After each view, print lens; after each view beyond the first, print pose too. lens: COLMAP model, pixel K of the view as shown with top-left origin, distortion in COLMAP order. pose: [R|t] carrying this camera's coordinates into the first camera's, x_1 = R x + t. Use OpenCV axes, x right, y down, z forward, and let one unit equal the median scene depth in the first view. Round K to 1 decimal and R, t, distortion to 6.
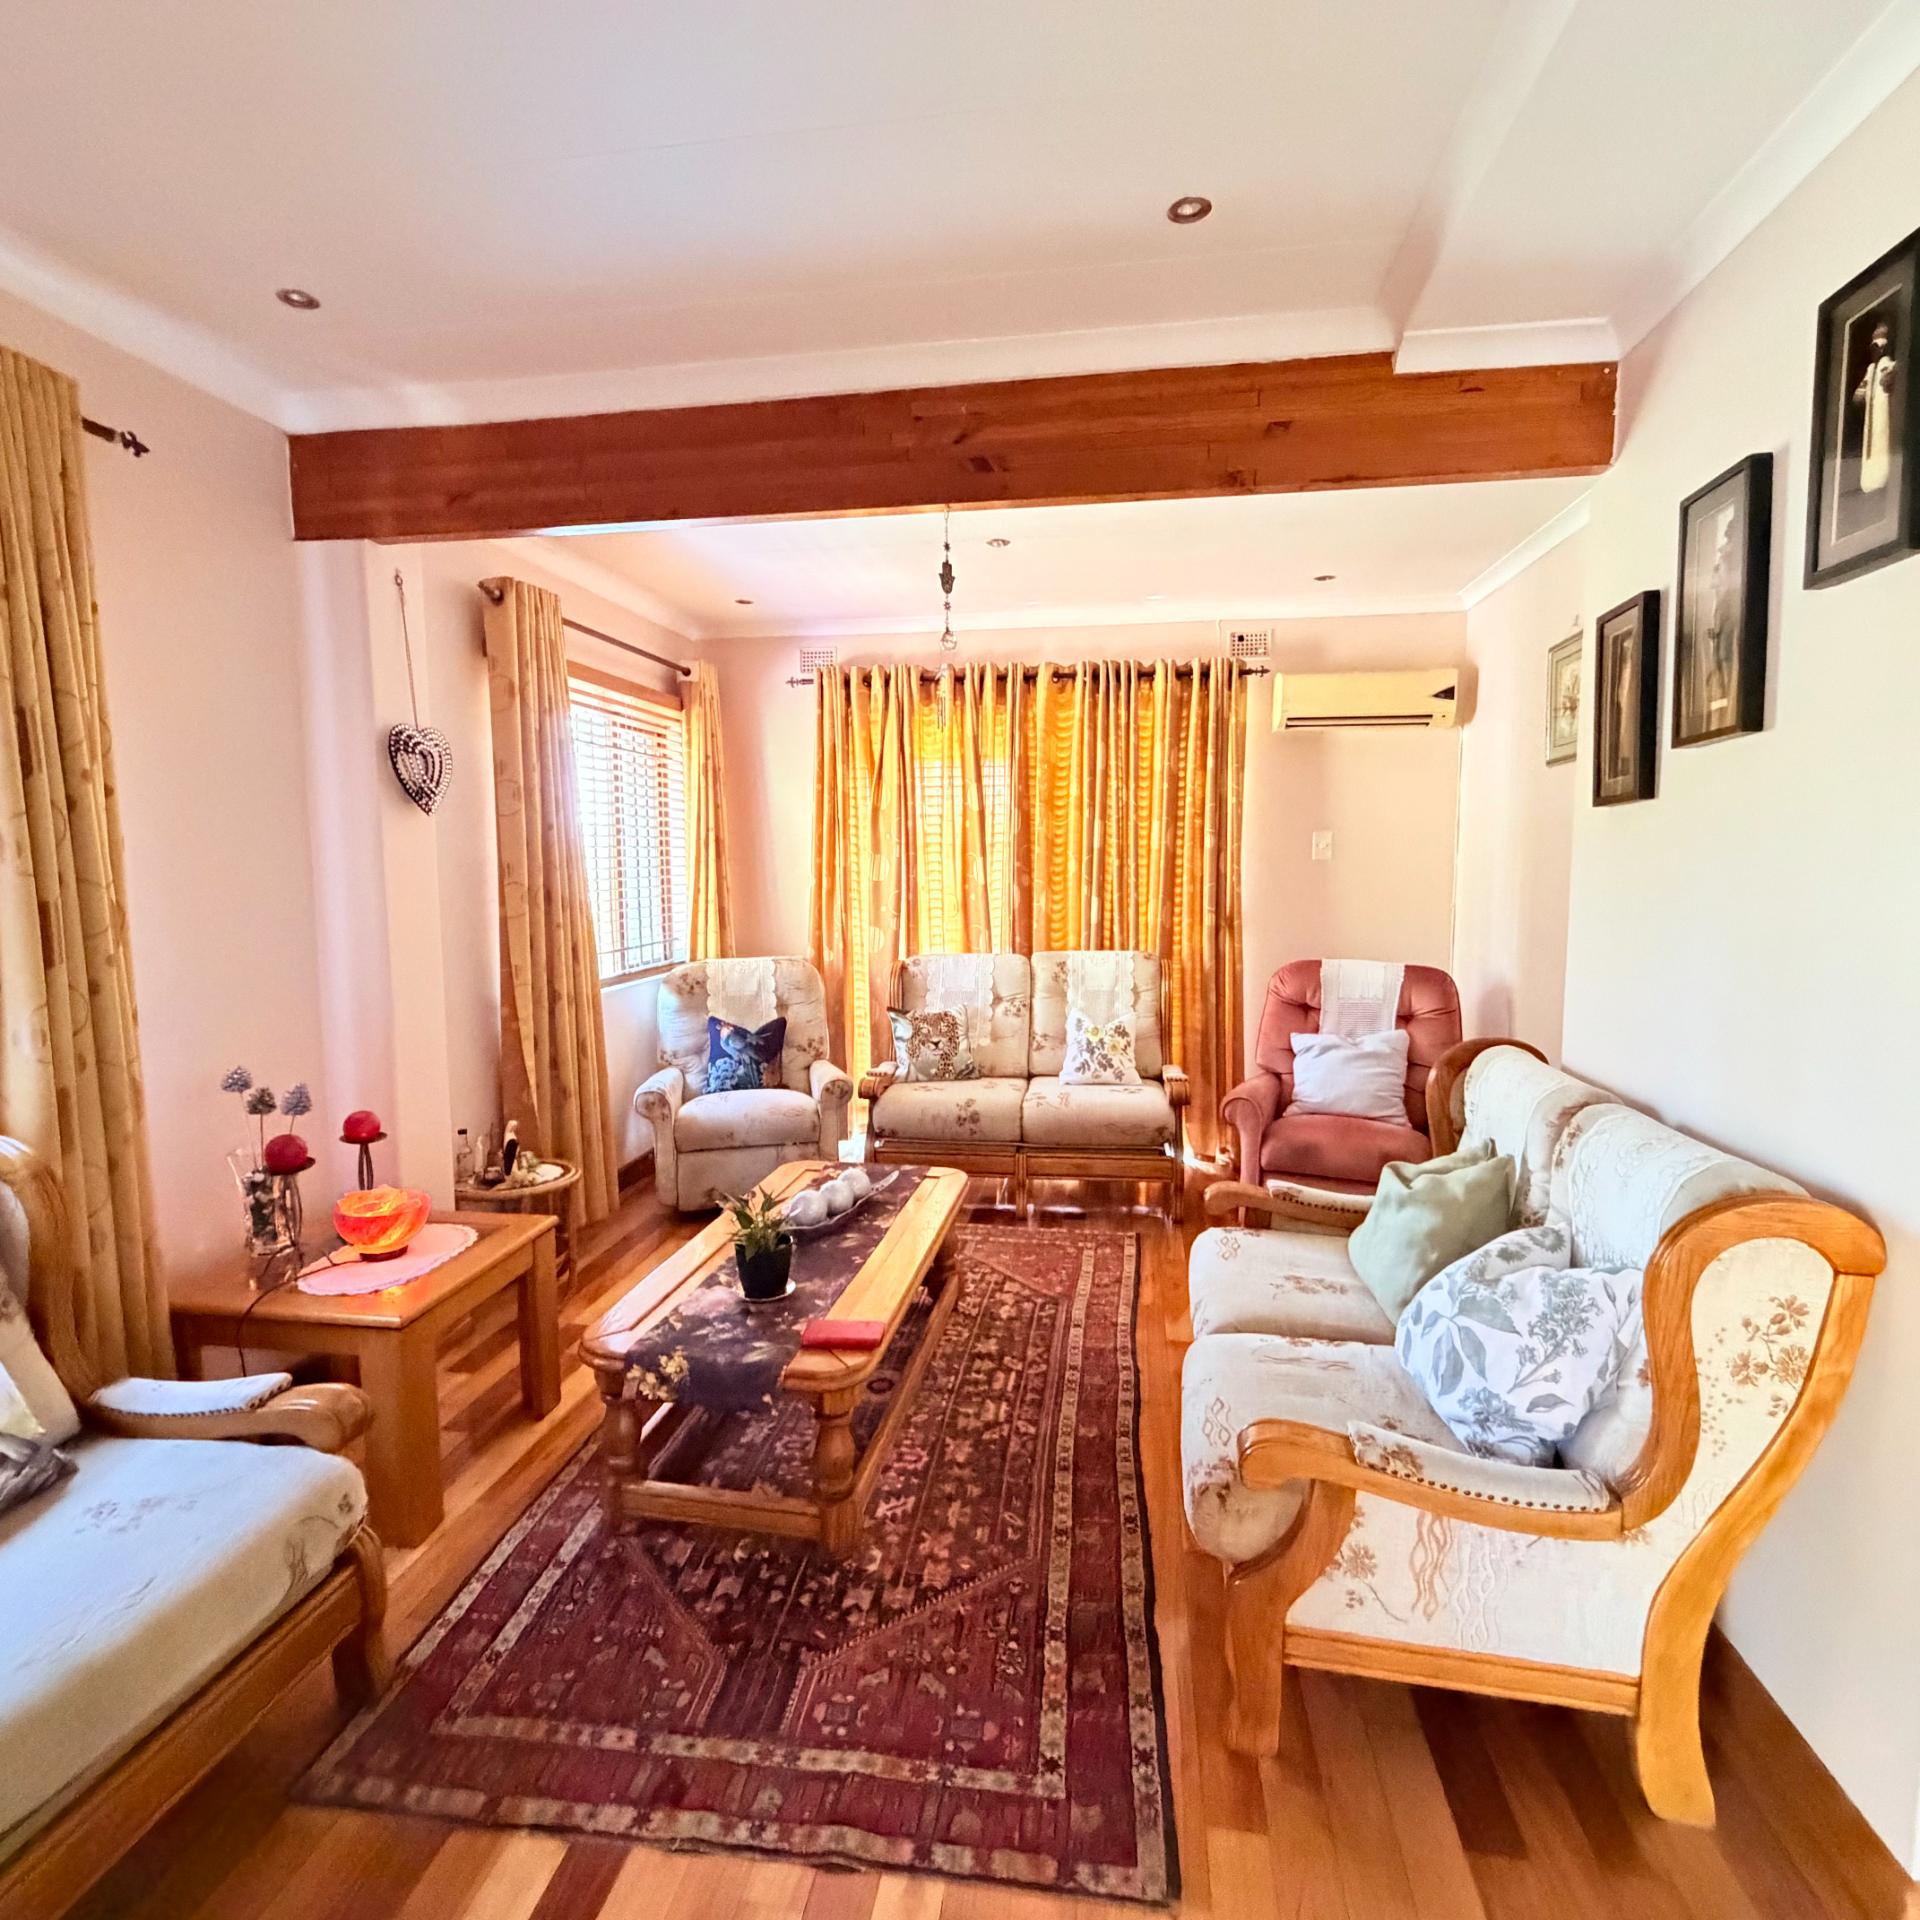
lens RADIAL K [[1021.8, 0, 955.5], [0, 1021.8, 959.8], [0, 0, 1]] dist [0.001168, -0.001587]
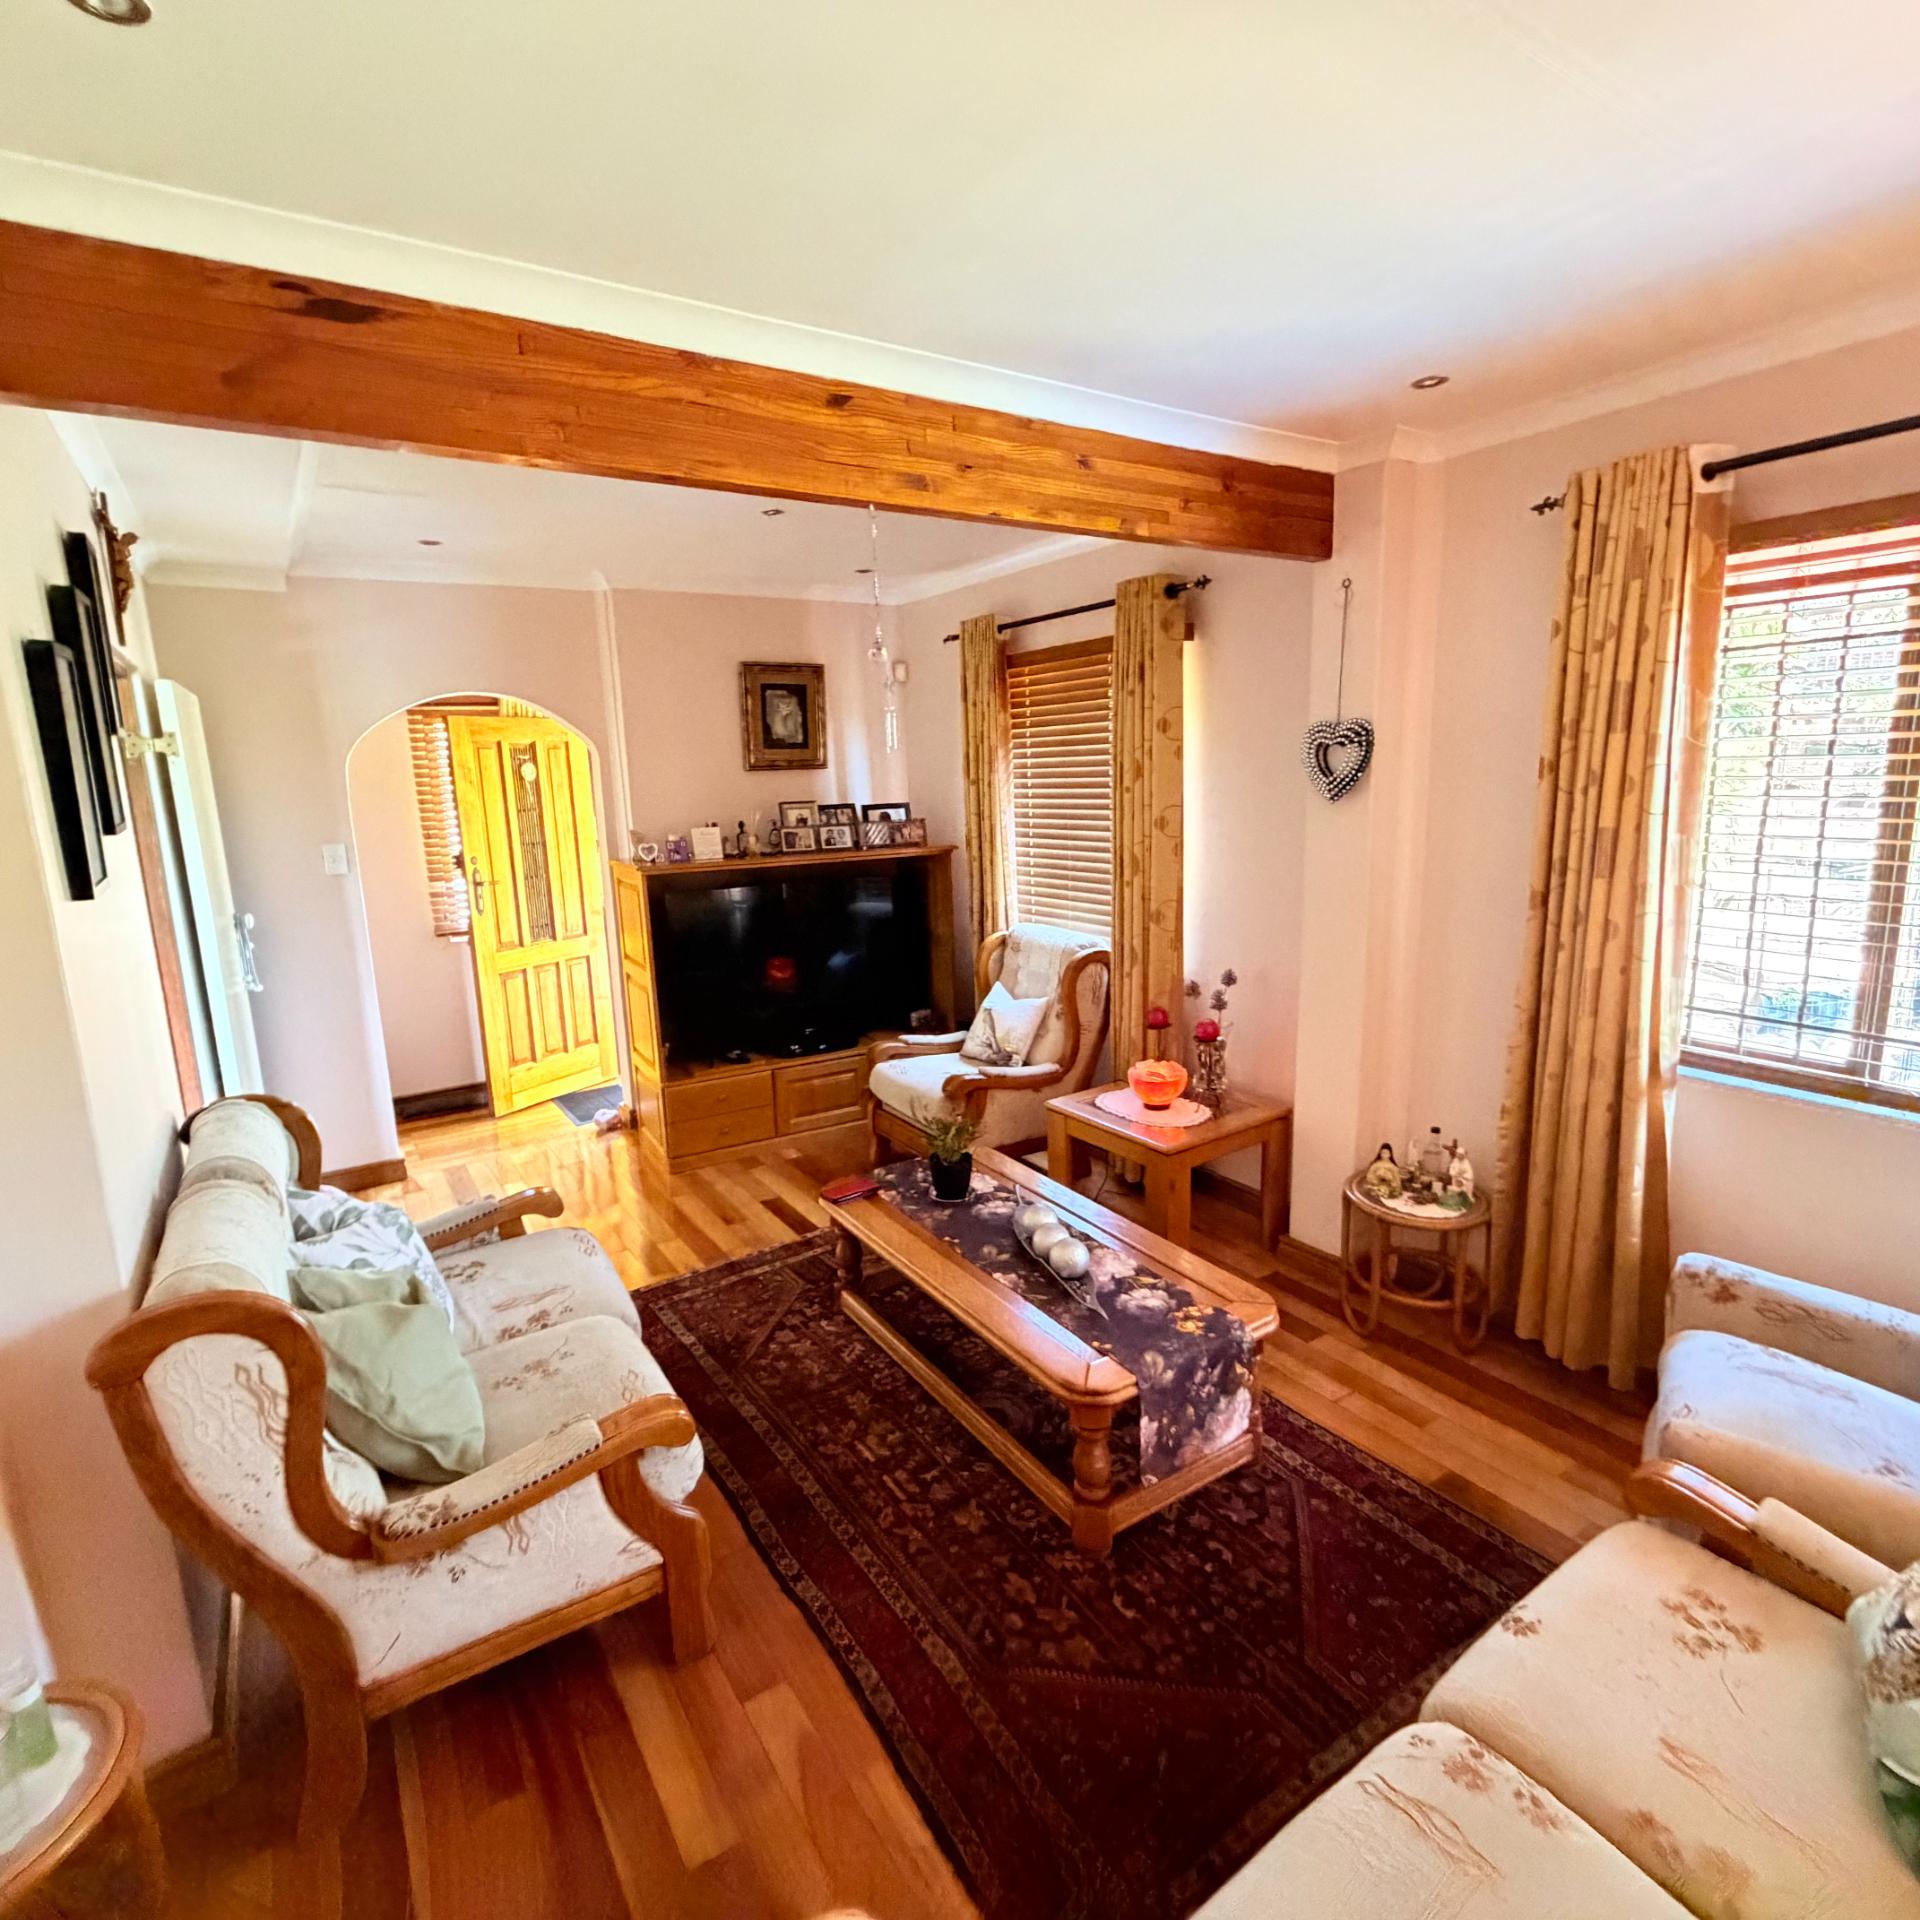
lens RADIAL K [[1021.8, 0, 955.5], [0, 1021.8, 959.8], [0, 0, 1]] dist [0.001168, -0.001587]
pose [[-0.733628, 0.152780, -0.662154, 0.530277], [-0.030323, 0.966069, 0.256499, -0.253646], [0.678874, 0.208253, -0.704102, 1.565900]]
